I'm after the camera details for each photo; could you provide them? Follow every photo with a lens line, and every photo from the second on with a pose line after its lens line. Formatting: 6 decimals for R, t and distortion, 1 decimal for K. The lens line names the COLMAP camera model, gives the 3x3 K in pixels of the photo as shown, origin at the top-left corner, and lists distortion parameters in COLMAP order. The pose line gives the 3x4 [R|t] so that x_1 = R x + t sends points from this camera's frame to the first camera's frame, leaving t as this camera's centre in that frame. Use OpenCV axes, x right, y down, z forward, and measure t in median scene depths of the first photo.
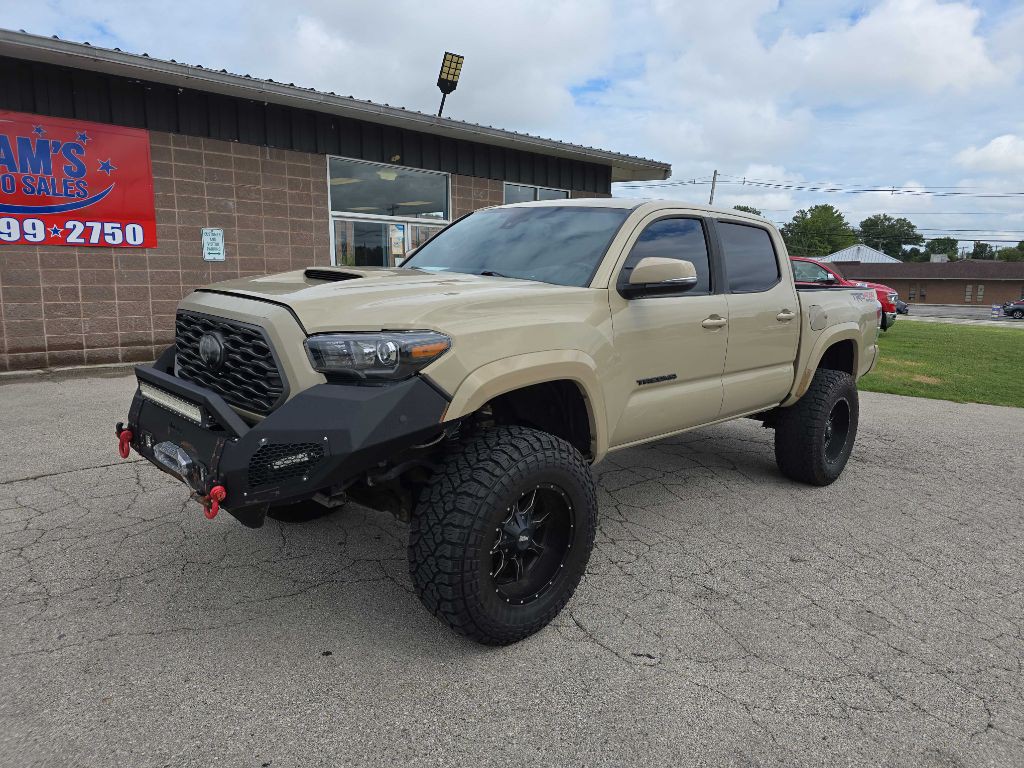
lens RADIAL K [[687.9, 0, 519.6], [0, 687.9, 380.1], [0, 0, 1]] dist [0.060186, -0.053638]
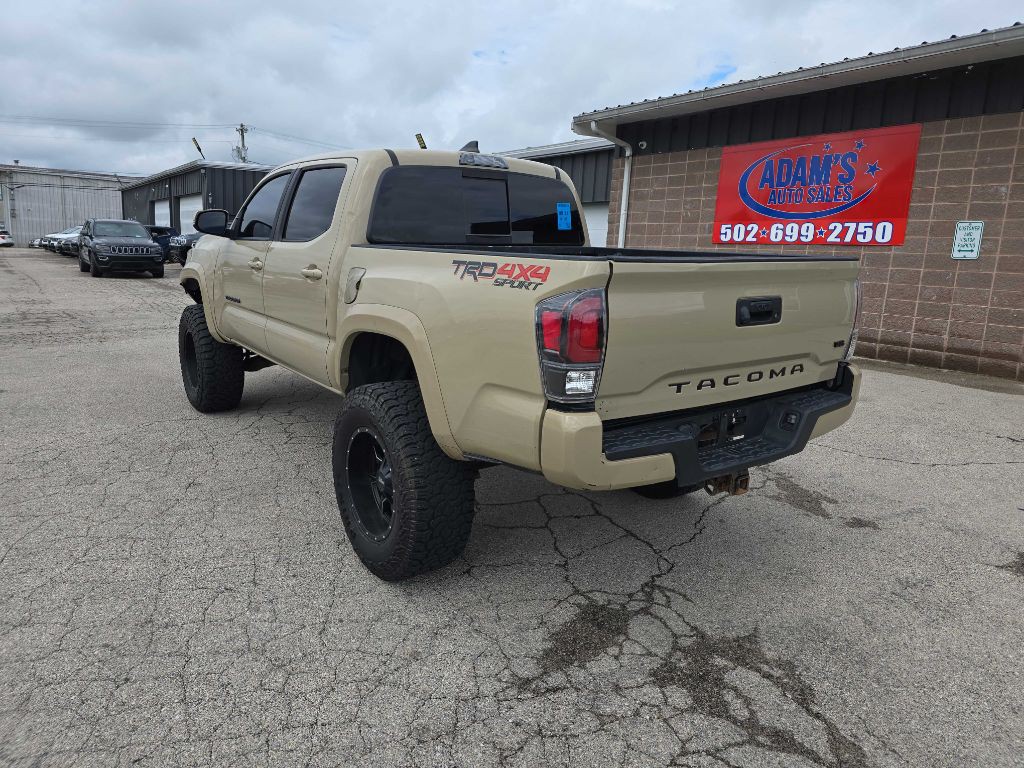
lens RADIAL K [[687.9, 0, 509.1], [0, 687.9, 383.8], [0, 0, 1]] dist [0.060186, -0.053638]
pose [[-0.158873, 0.162270, -0.973872, 0.565010], [-0.204214, 0.959668, 0.193218, -0.083477], [0.965948, 0.229575, -0.119328, 0.654951]]
